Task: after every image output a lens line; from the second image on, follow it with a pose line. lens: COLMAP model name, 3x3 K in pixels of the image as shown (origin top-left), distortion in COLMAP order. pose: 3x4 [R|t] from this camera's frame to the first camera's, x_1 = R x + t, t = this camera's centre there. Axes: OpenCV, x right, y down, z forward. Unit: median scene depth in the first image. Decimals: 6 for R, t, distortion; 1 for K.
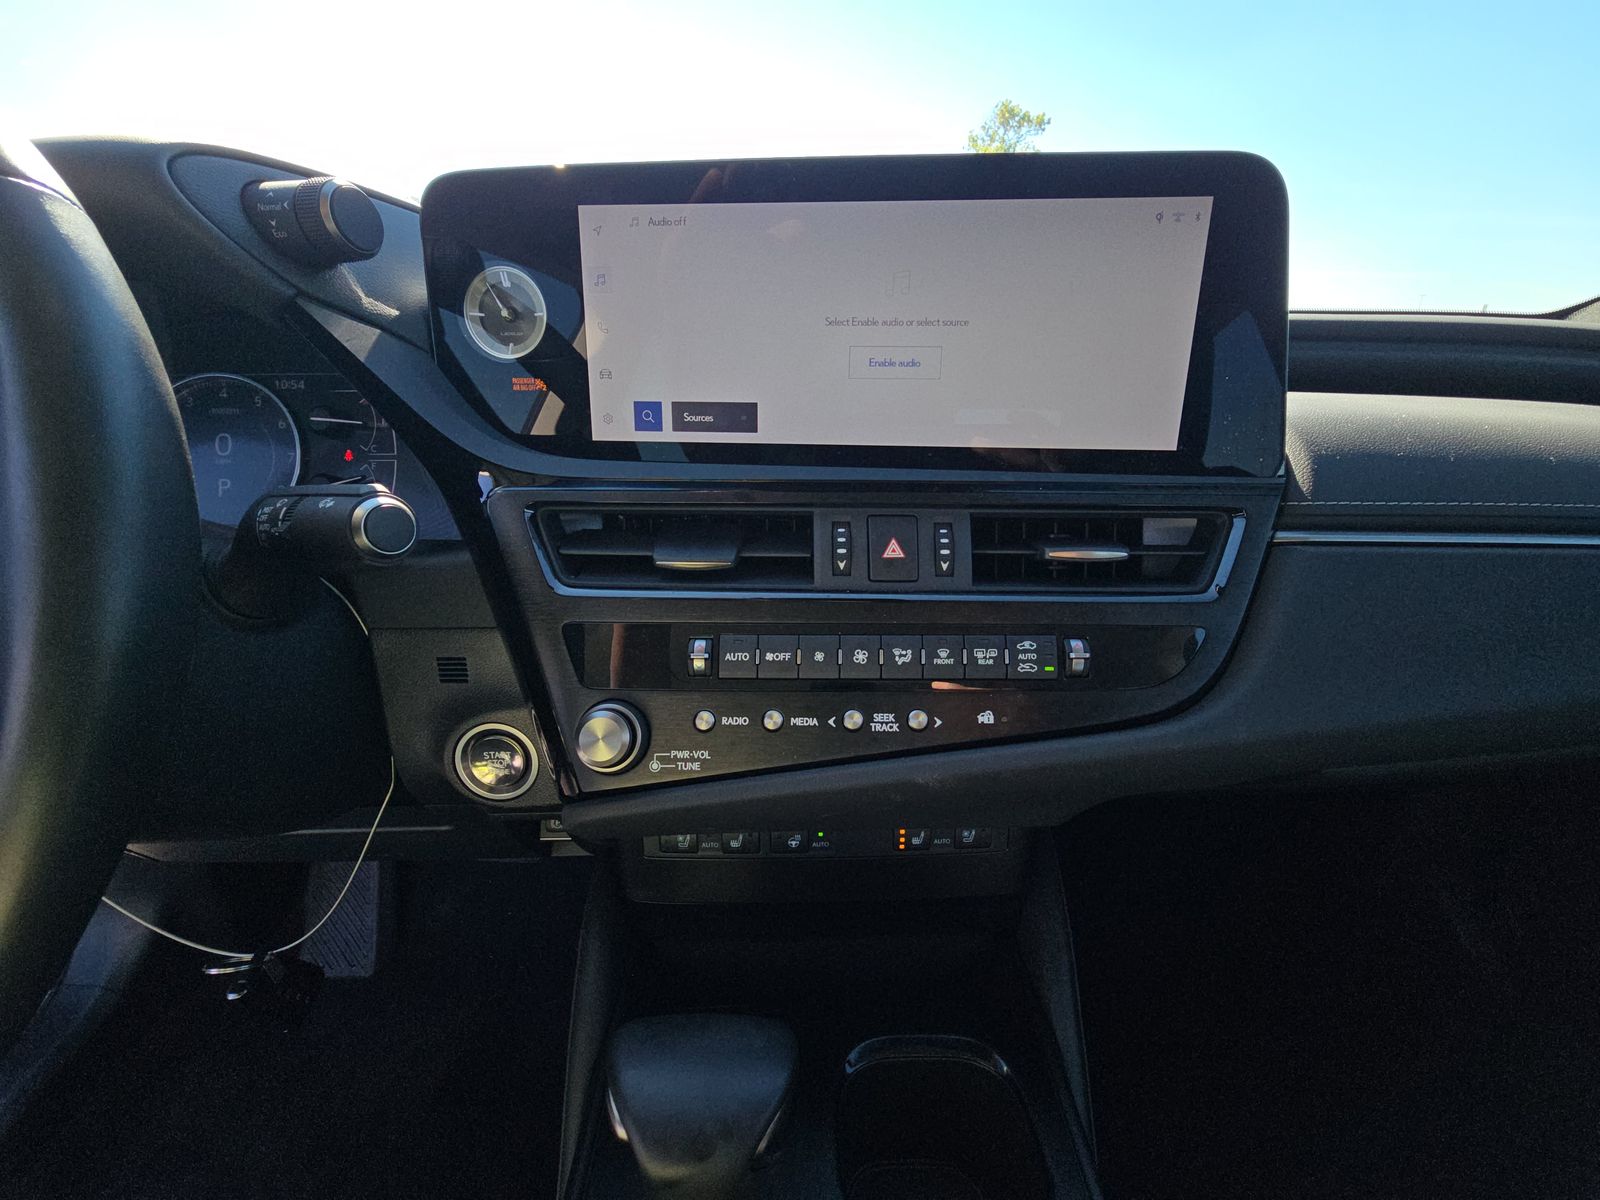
lens RADIAL K [[660.5, 0, 798.3], [0, 660.5, 604.0], [0, 0, 1]] dist [0.001729, -0.003277]
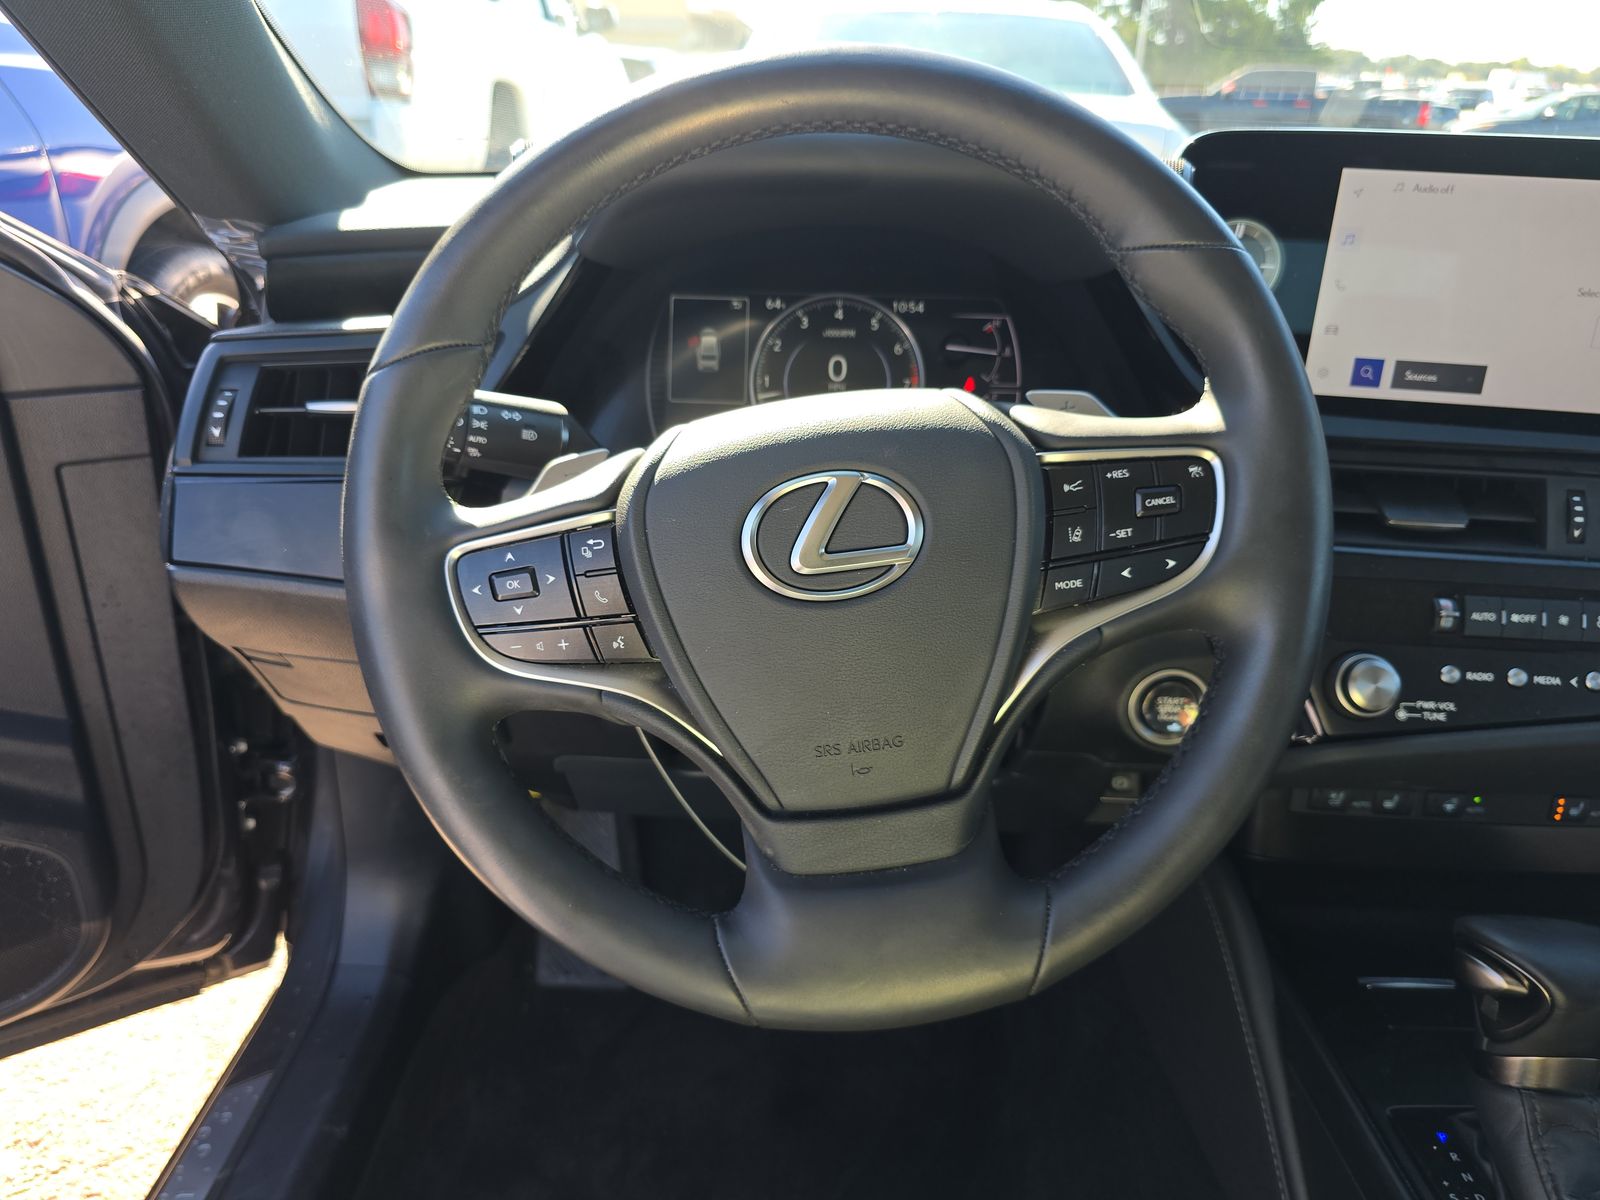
lens RADIAL K [[1085.2, 0, 800.9], [0, 1085.2, 598.3], [0, 0, 1]] dist [-0.013614, -0.003769]
pose [[0.997450, 0.048984, -0.051911, -1.038445], [-0.045736, 0.997027, 0.062008, -0.006003], [0.054794, -0.059475, 0.996725, -0.738132]]
